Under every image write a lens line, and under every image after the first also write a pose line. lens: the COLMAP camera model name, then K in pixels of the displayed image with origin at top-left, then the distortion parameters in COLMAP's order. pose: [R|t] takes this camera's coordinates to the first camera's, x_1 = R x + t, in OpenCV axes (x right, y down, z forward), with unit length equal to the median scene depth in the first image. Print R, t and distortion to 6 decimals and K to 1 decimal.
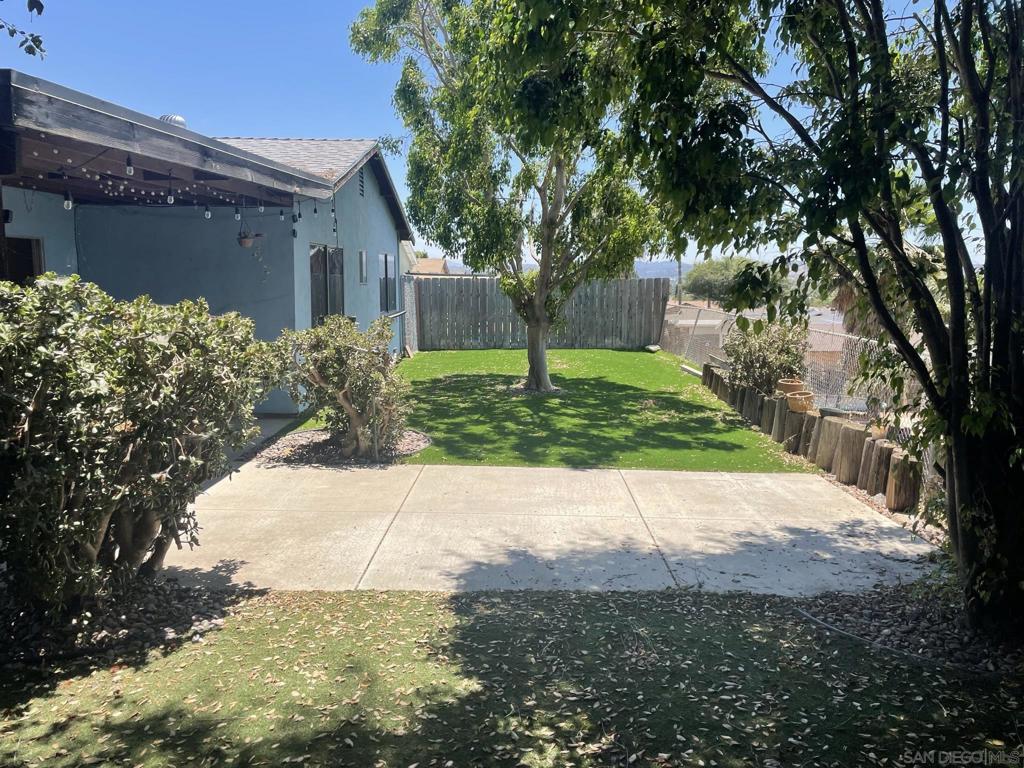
lens RADIAL K [[775.0, 0, 520.8], [0, 775.0, 378.1], [0, 0, 1]] dist [0.076129, -0.092665]
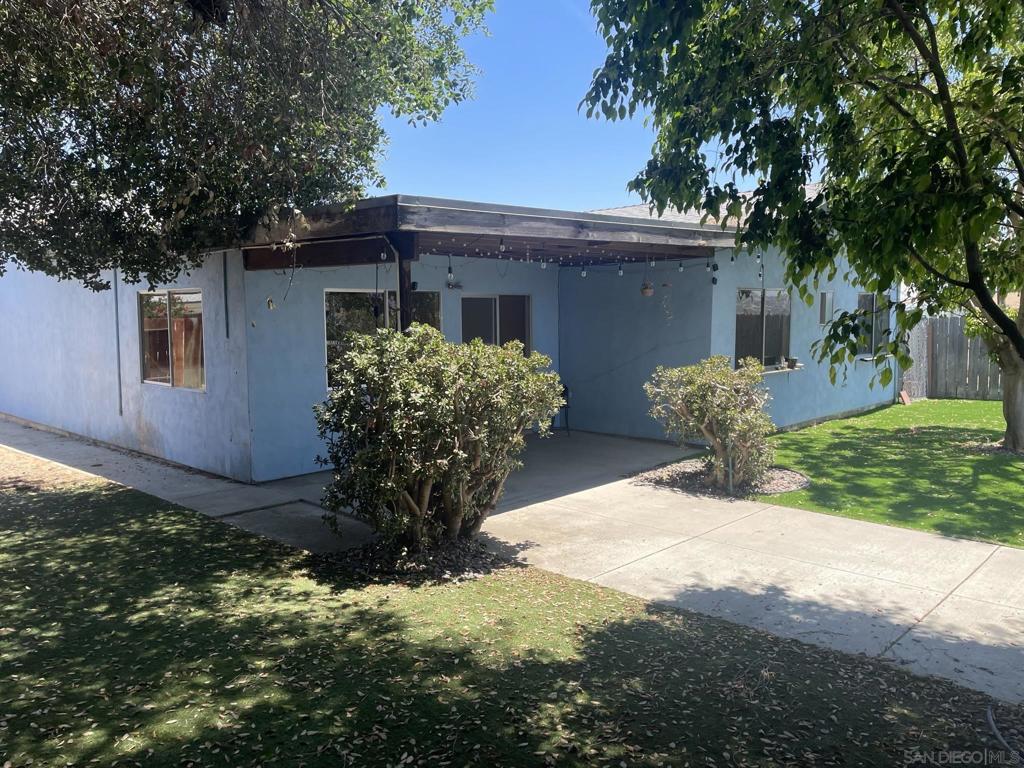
lens RADIAL K [[775.0, 0, 509.0], [0, 775.0, 381.1], [0, 0, 1]] dist [0.076129, -0.092665]
pose [[0.748516, 0.046775, -0.661465, 0.467558], [-0.077477, 0.996846, -0.017181, -0.007627], [0.658575, 0.064108, 0.749779, -0.004008]]
